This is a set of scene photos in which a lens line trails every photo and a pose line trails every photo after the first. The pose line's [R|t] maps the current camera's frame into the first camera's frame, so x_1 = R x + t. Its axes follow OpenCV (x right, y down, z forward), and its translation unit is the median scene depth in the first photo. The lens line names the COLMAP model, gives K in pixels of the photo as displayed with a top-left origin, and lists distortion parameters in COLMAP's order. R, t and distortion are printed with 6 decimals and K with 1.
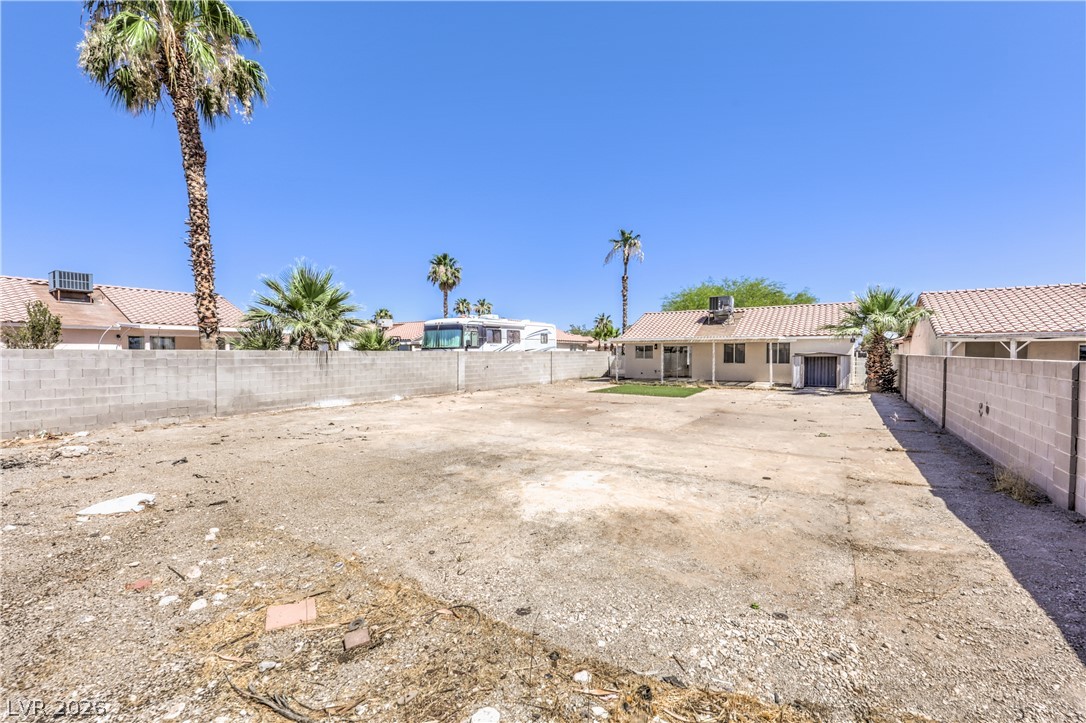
lens RADIAL K [[443.5, 0, 543.5], [0, 443.5, 360.2], [0, 0, 1]] dist [-0.002390, 0.000176]
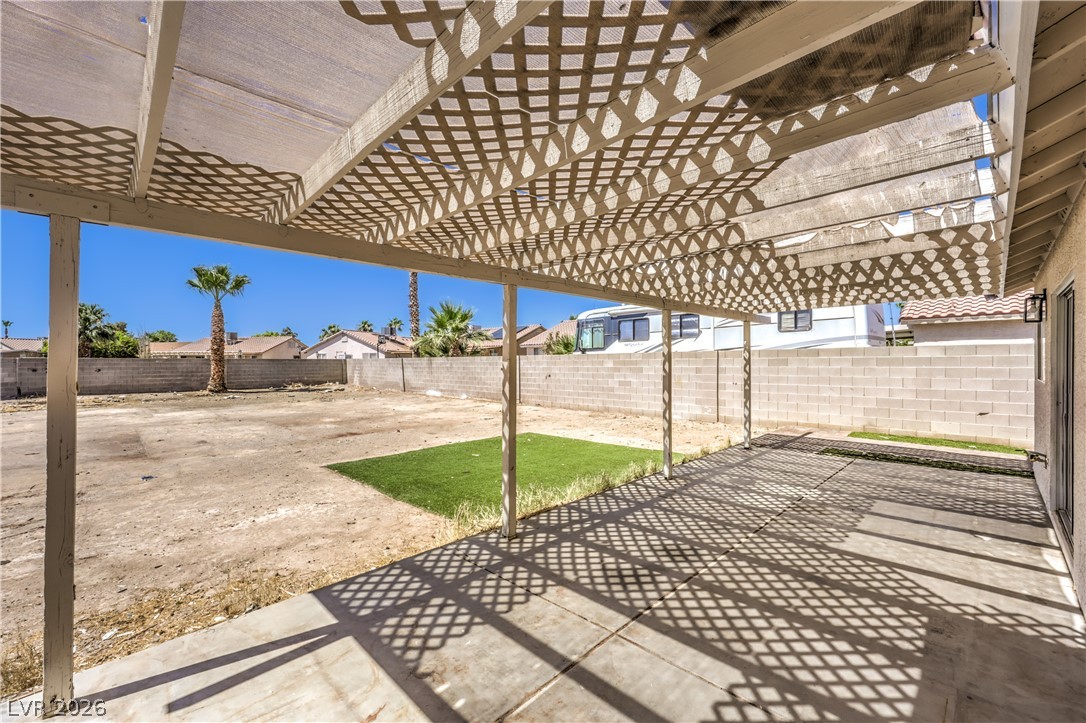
lens RADIAL K [[443.5, 0, 542.8], [0, 443.5, 360.9], [0, 0, 1]] dist [-0.002390, 0.000176]
pose [[-0.225352, 0.002526, -0.974274, 0.530302], [-0.006584, 0.999970, 0.004116, -0.011616], [0.974255, 0.007343, -0.225329, 1.014997]]
